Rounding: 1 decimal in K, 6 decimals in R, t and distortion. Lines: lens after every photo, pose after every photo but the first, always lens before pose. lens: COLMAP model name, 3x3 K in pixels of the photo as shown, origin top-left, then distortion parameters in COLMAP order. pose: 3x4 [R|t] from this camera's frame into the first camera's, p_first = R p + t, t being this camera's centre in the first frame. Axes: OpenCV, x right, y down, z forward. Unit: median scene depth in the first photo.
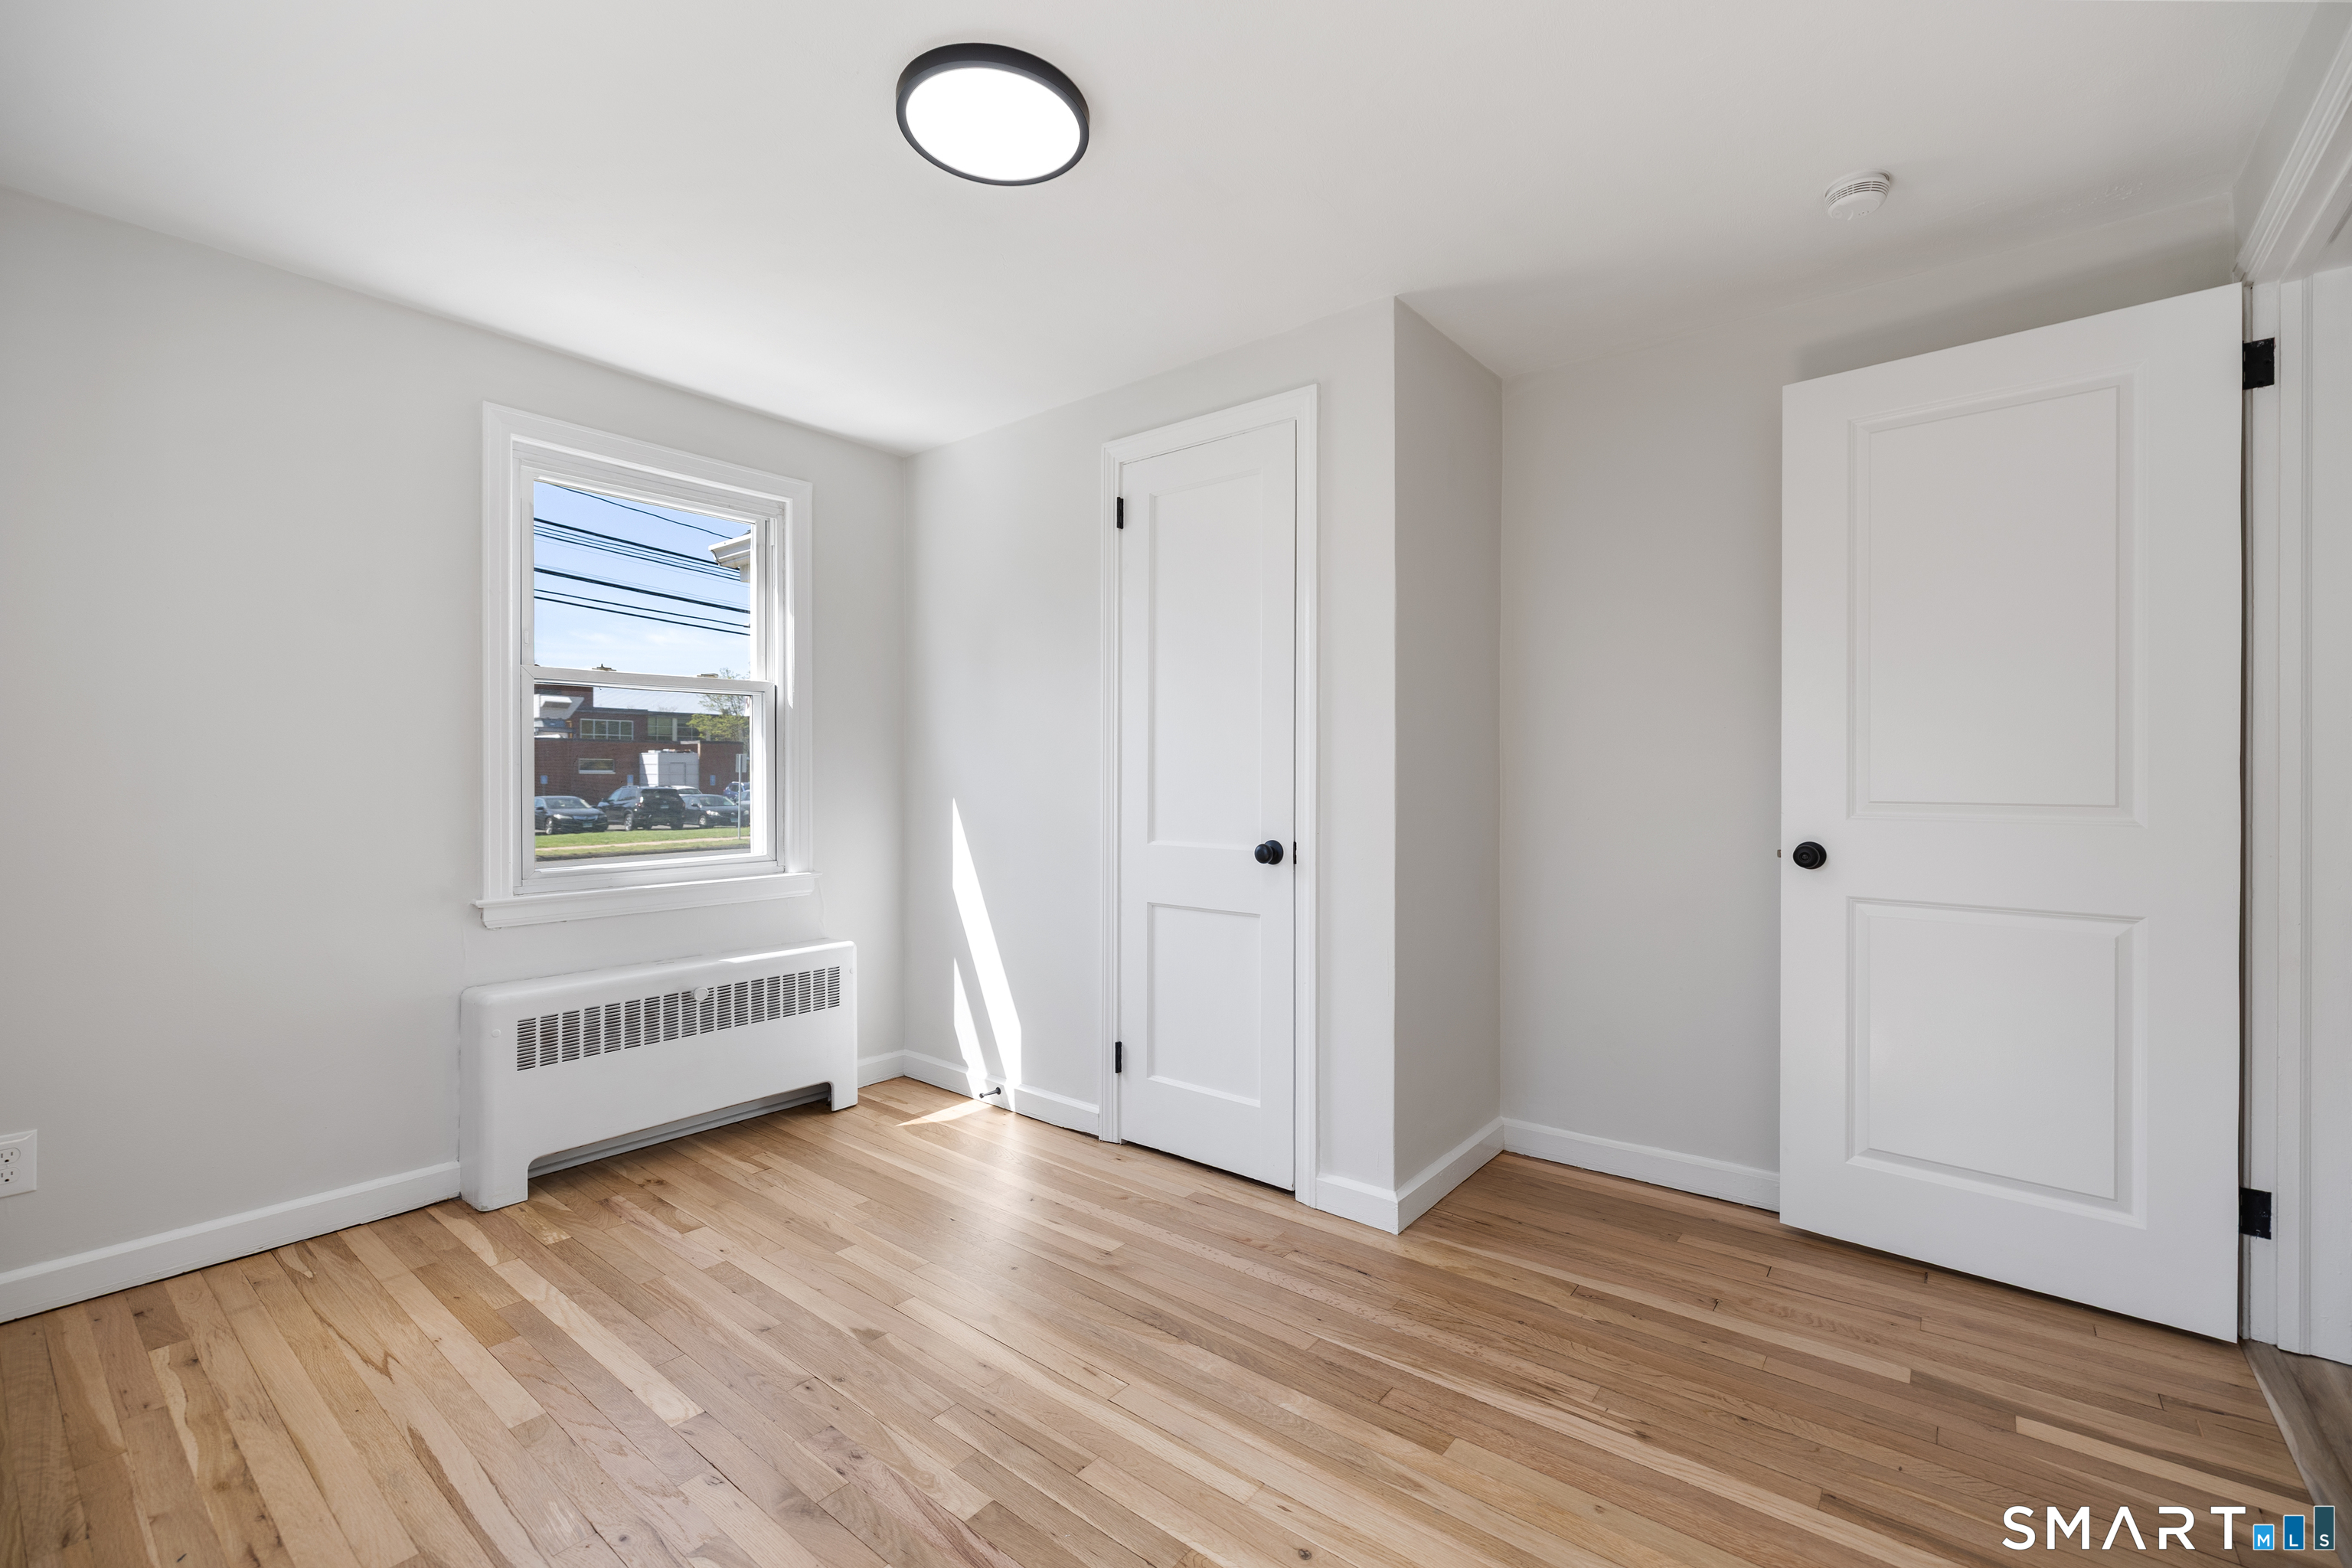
lens RADIAL K [[985.6, 0, 1191.8], [0, 985.6, 787.3], [0, 0, 1]] dist [-0.002429, 0.000097]
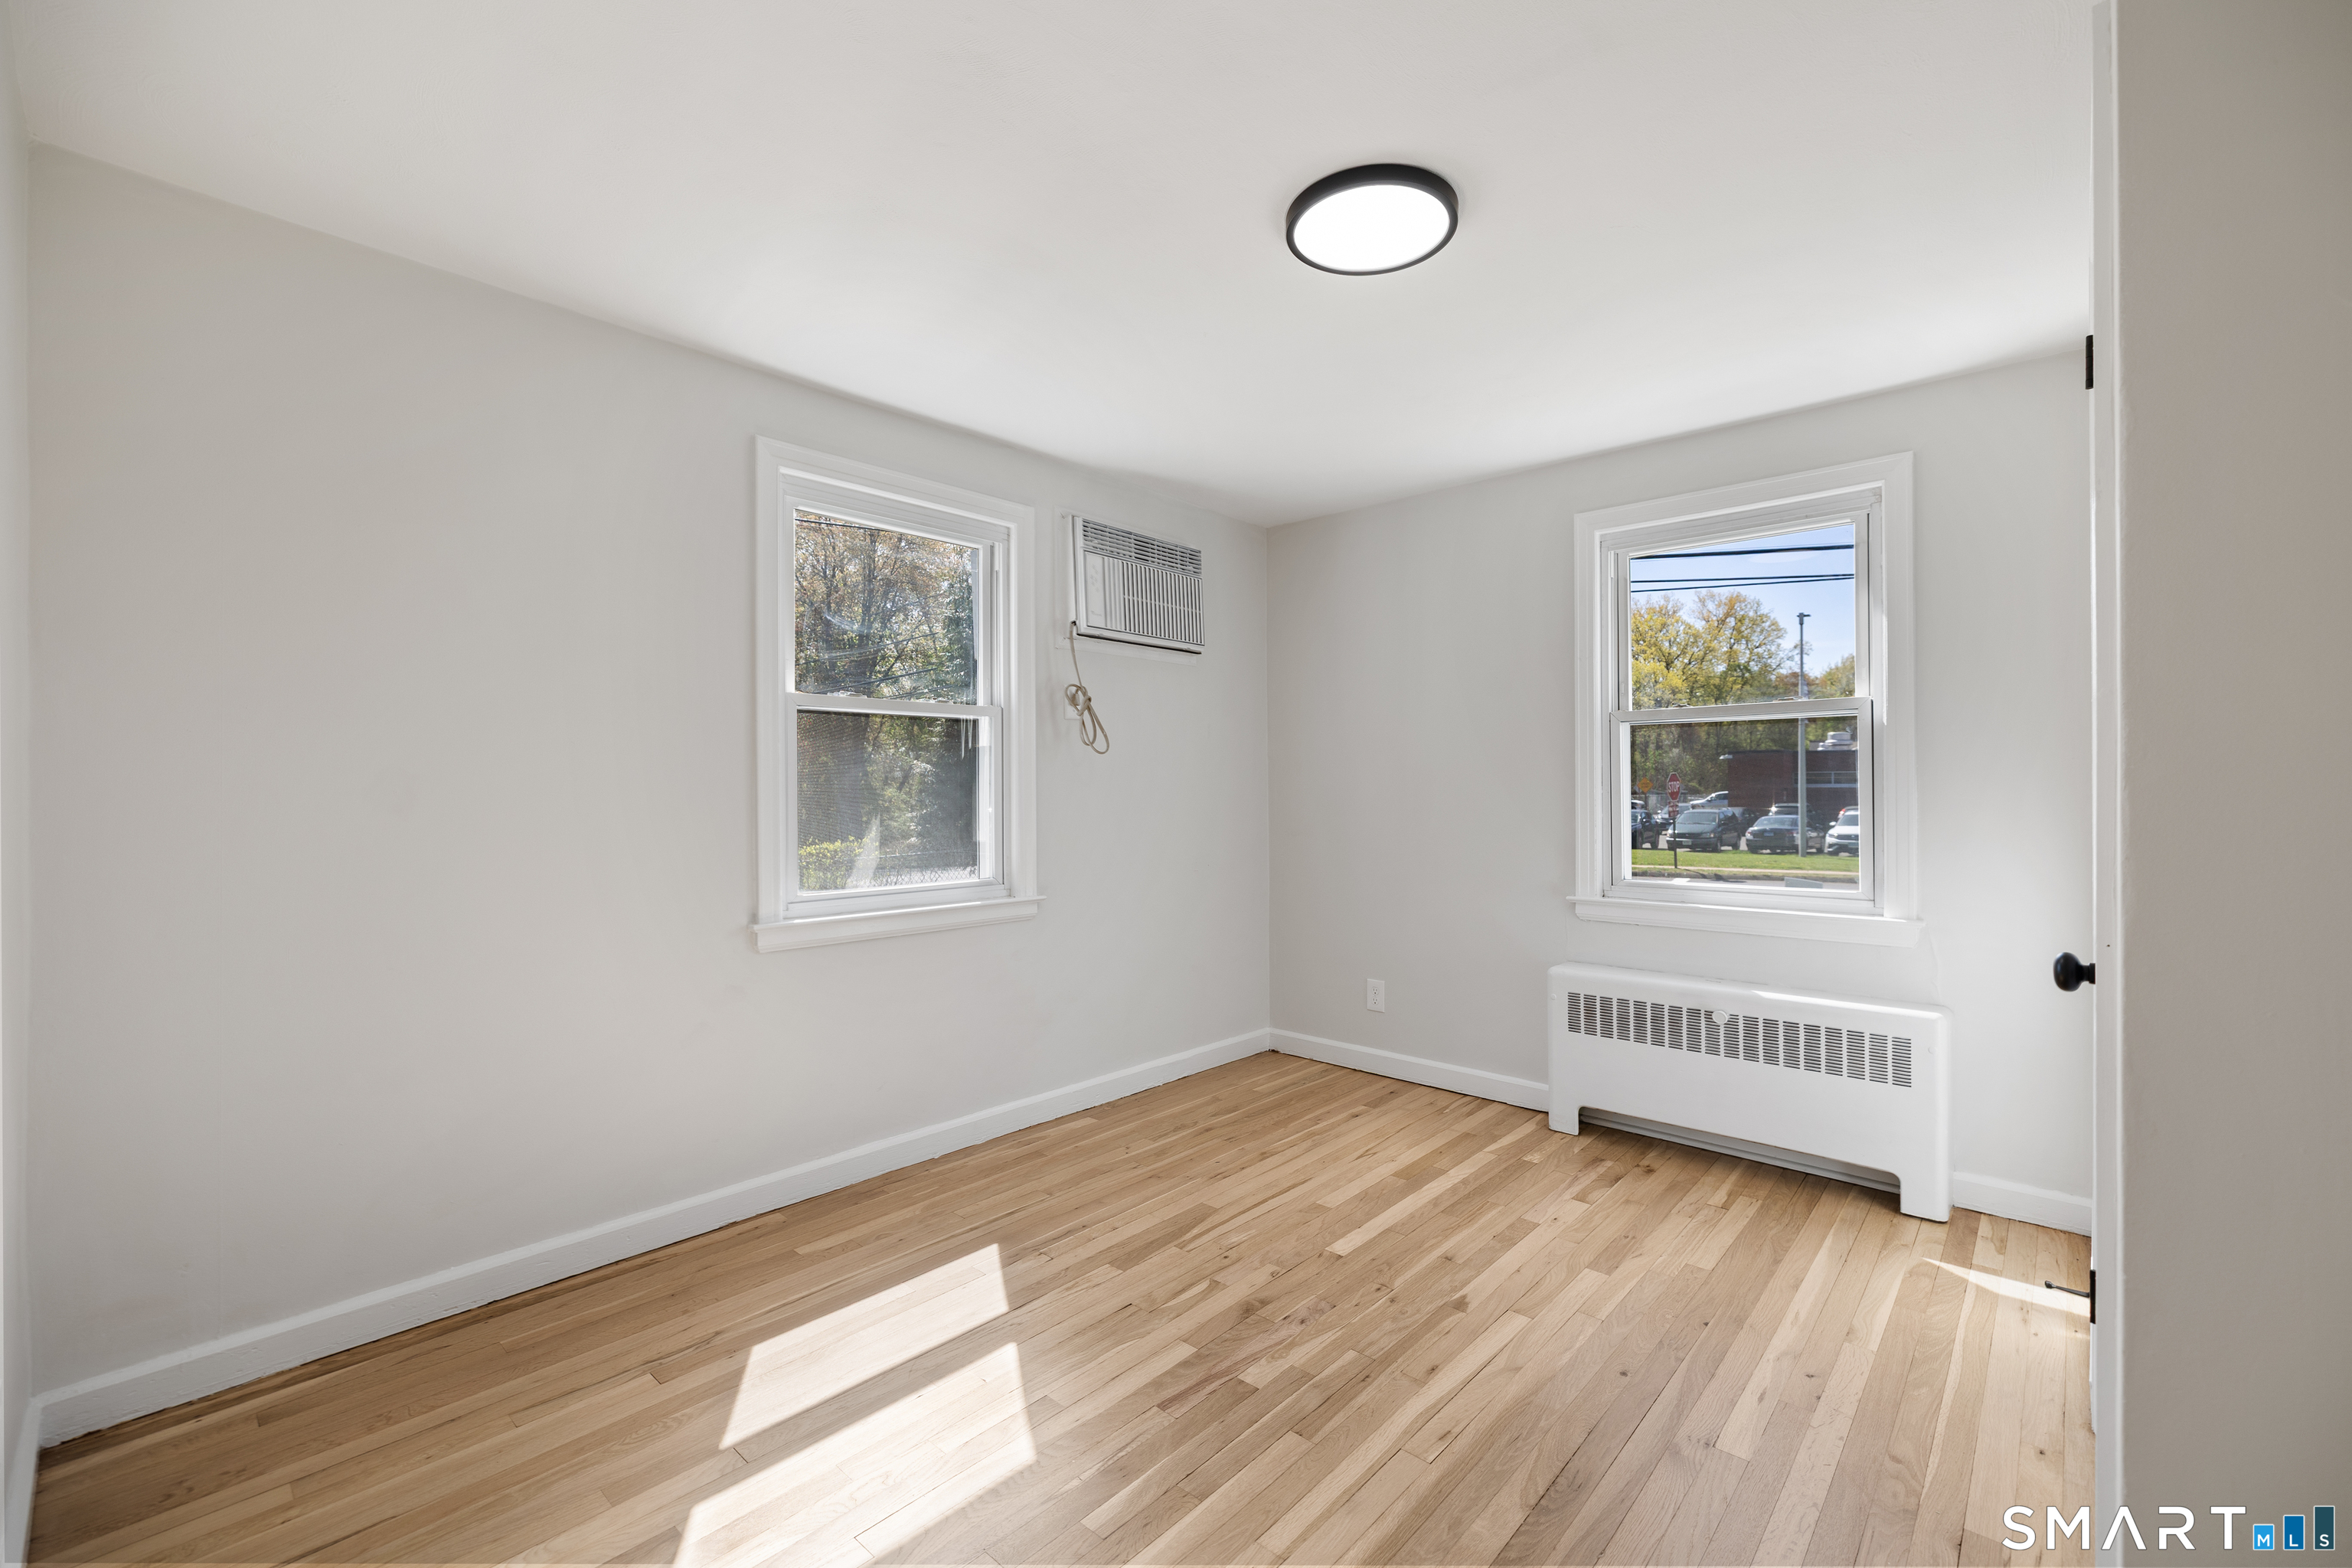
lens RADIAL K [[966.9, 0, 1185.5], [0, 966.9, 788.2], [0, 0, 1]] dist [0.012698, -0.000129]
pose [[-0.065016, -0.002154, -0.997882, 0.699953], [-0.005315, 0.999984, -0.001813, -0.029393], [0.997870, 0.005185, -0.065027, 0.653804]]
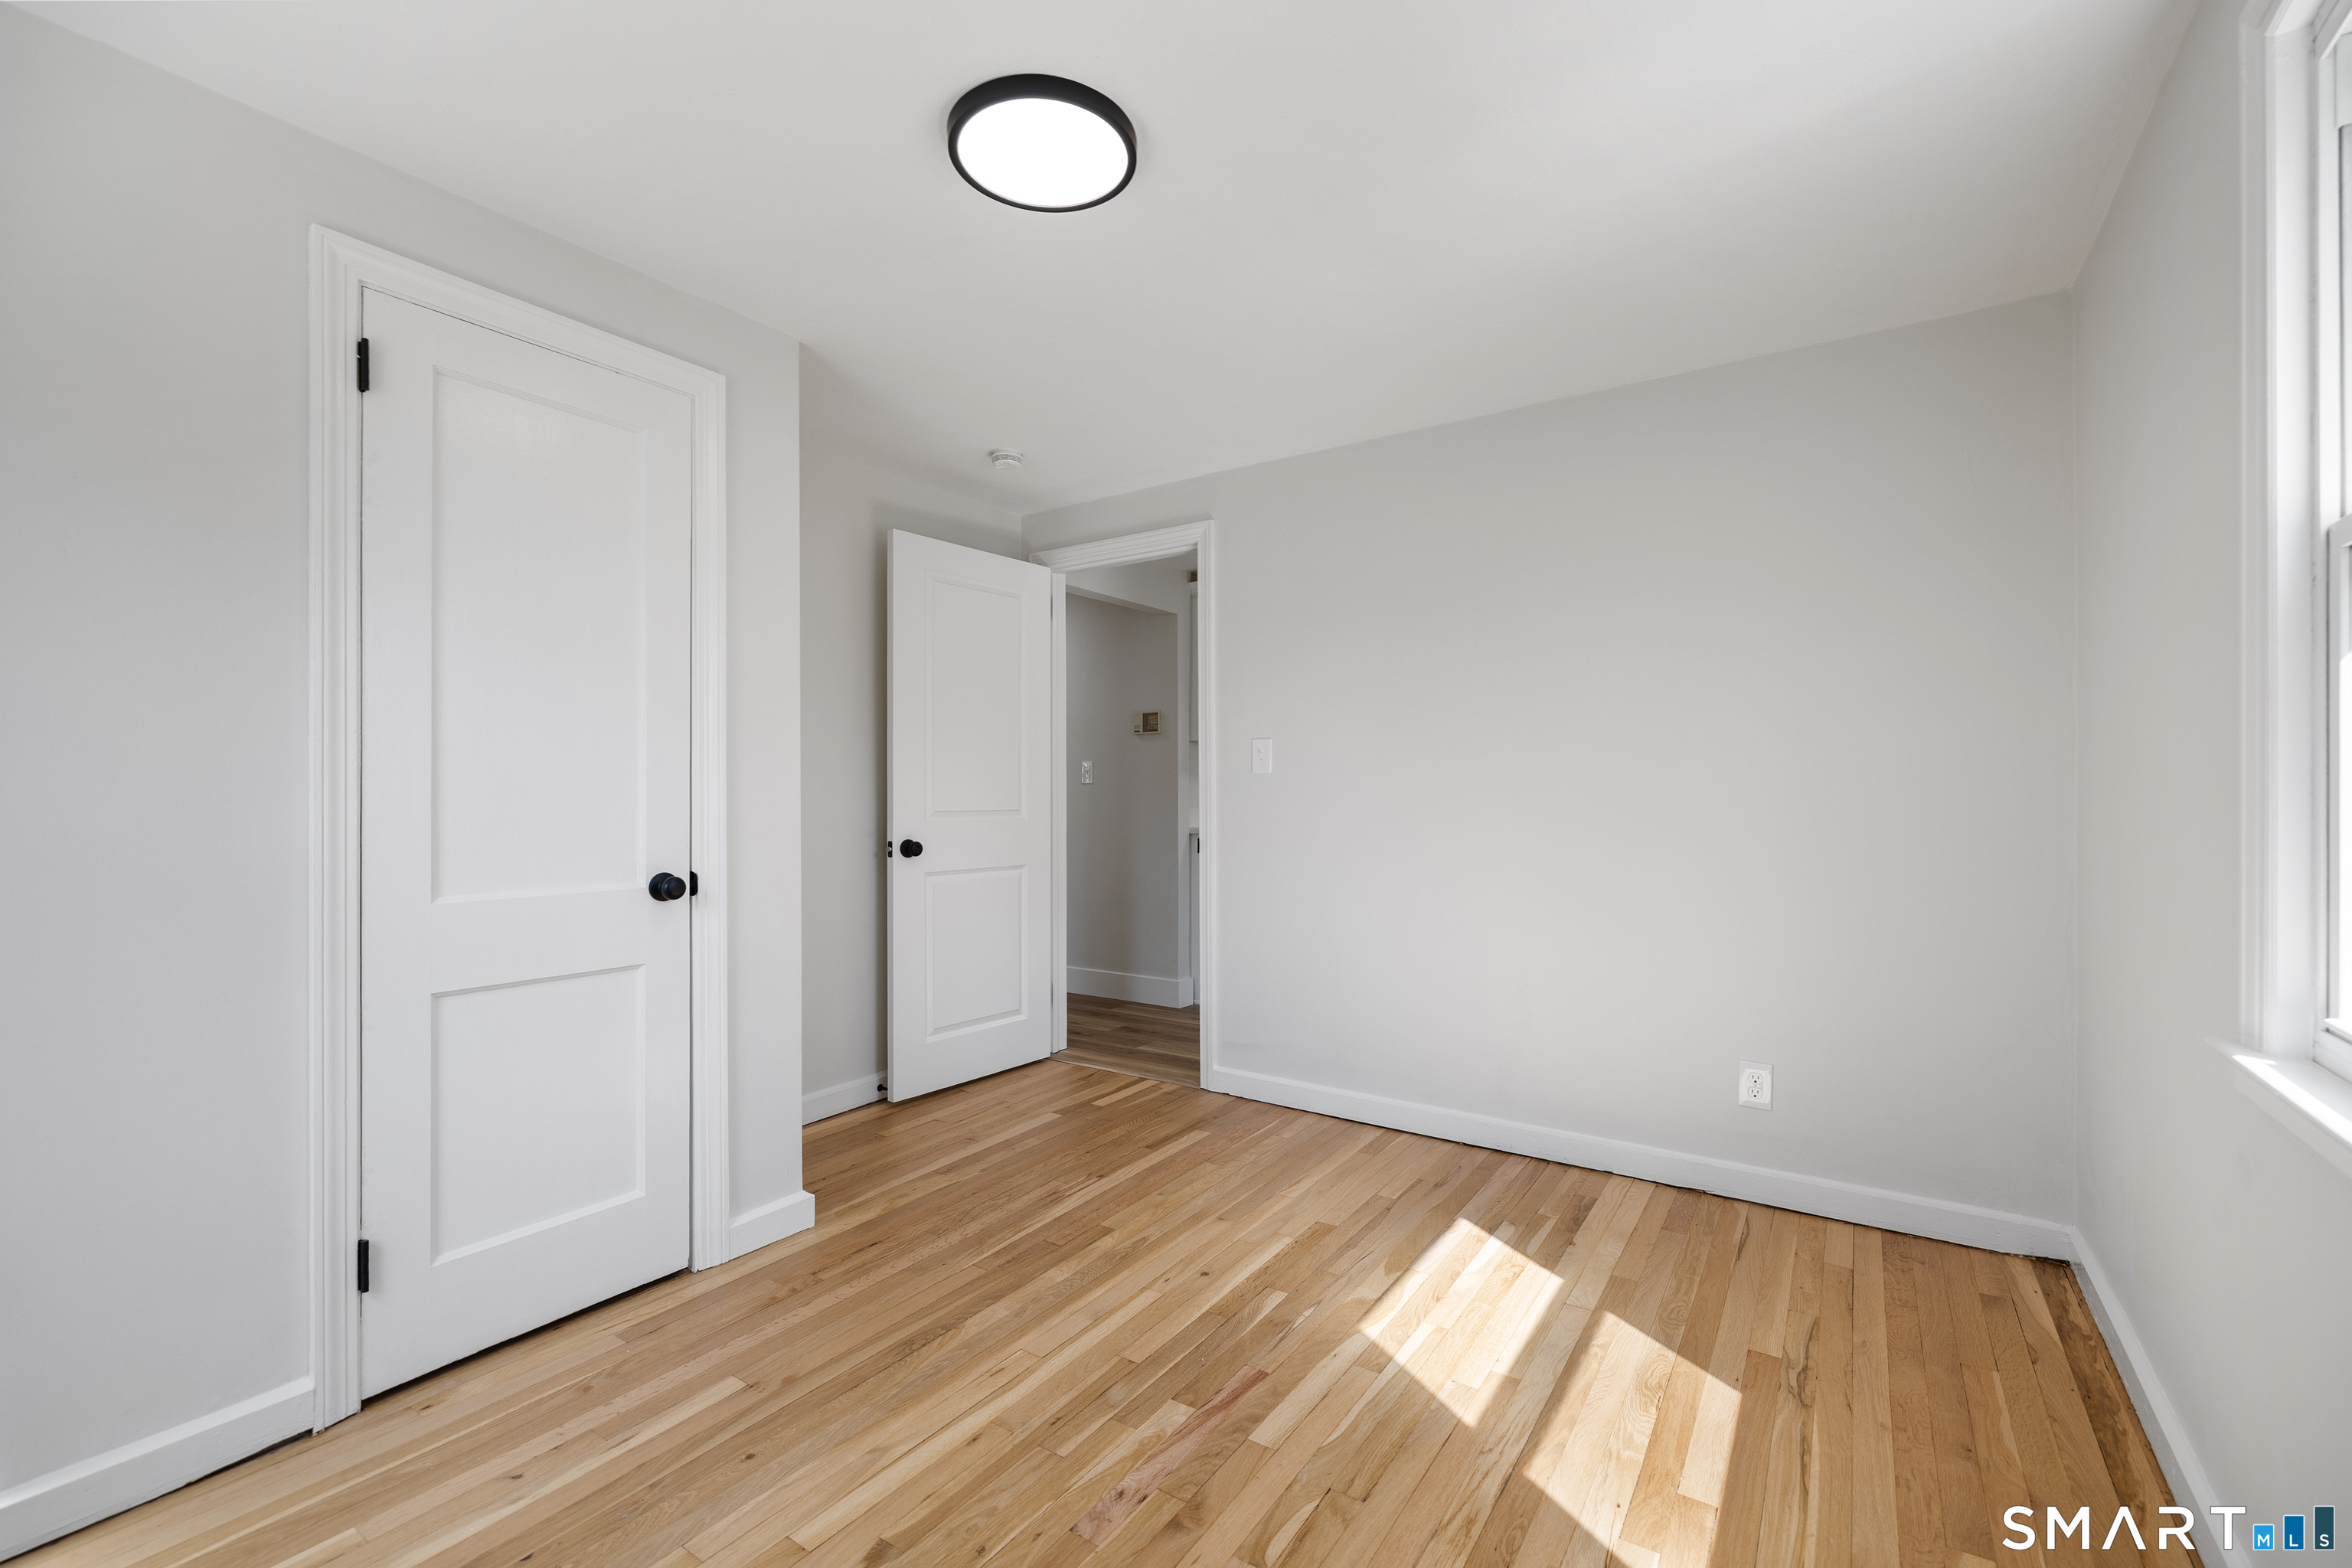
lens RADIAL K [[985.6, 0, 1191.8], [0, 985.6, 787.3], [0, 0, 1]] dist [-0.002429, 0.000097]
pose [[-0.084018, 0.005572, 0.996449, -0.940522], [0.008674, 0.999951, -0.004860, -0.013912], [-0.996426, 0.008234, -0.084062, 0.712101]]
